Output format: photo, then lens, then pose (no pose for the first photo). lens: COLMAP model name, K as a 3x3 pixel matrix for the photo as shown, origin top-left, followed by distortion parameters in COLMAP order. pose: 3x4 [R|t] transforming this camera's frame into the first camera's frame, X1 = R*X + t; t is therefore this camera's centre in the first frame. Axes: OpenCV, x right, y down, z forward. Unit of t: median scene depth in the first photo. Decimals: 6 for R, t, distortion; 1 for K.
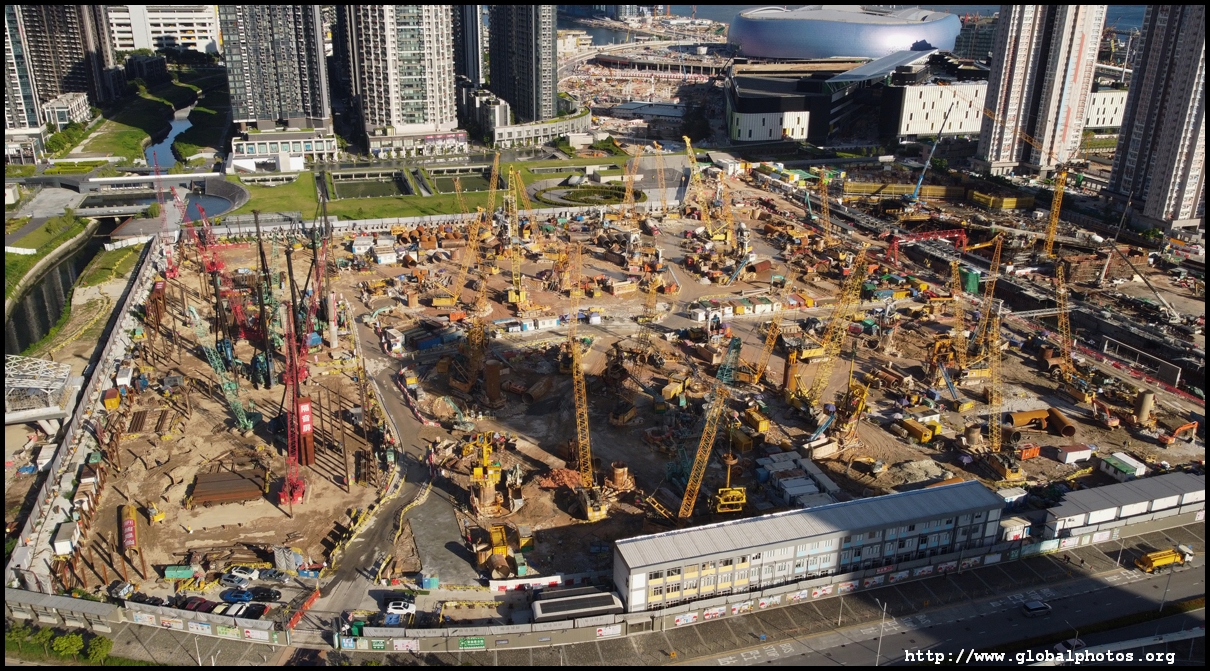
lens RADIAL K [[931.1, 0, 614.6], [0, 931.1, 336.9], [0, 0, 1]] dist [0.005573, -0.009467]
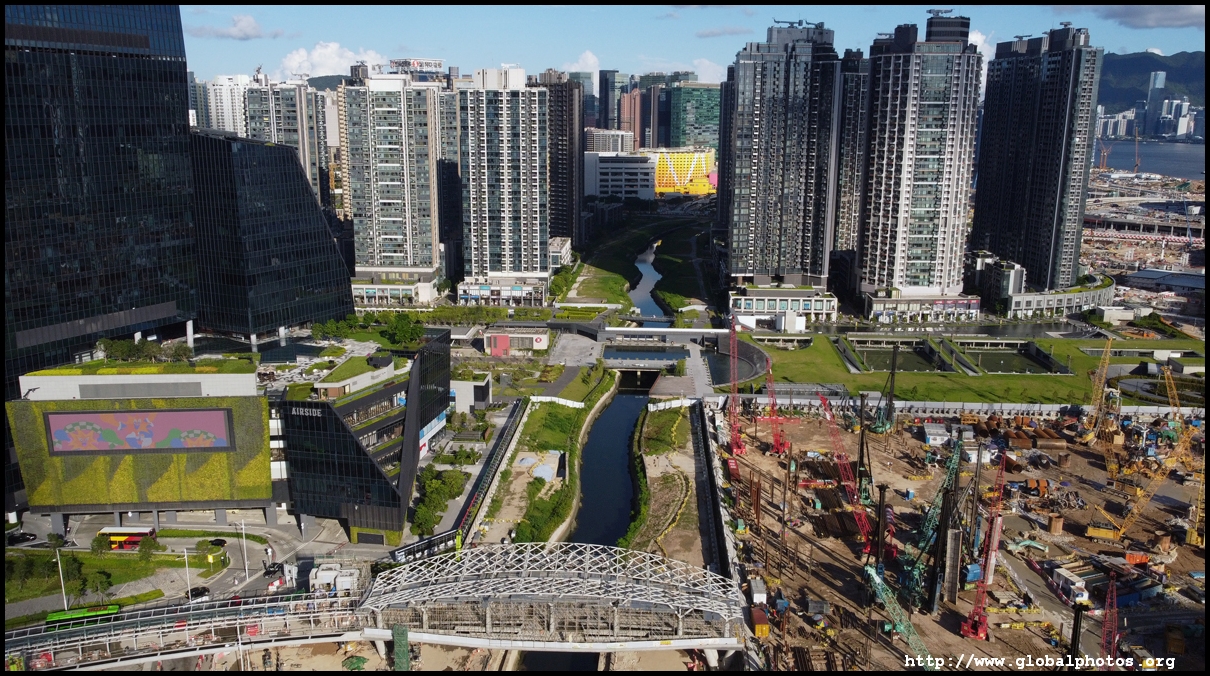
lens RADIAL K [[931.9, 0, 578.8], [0, 931.9, 331.5], [0, 0, 1]] dist [-0.003122, 0.001566]
pose [[0.929308, 0.072735, -0.362073, -0.200322], [-0.127191, 0.983468, -0.128888, -0.029785], [0.346712, 0.165829, 0.923196, 0.066971]]
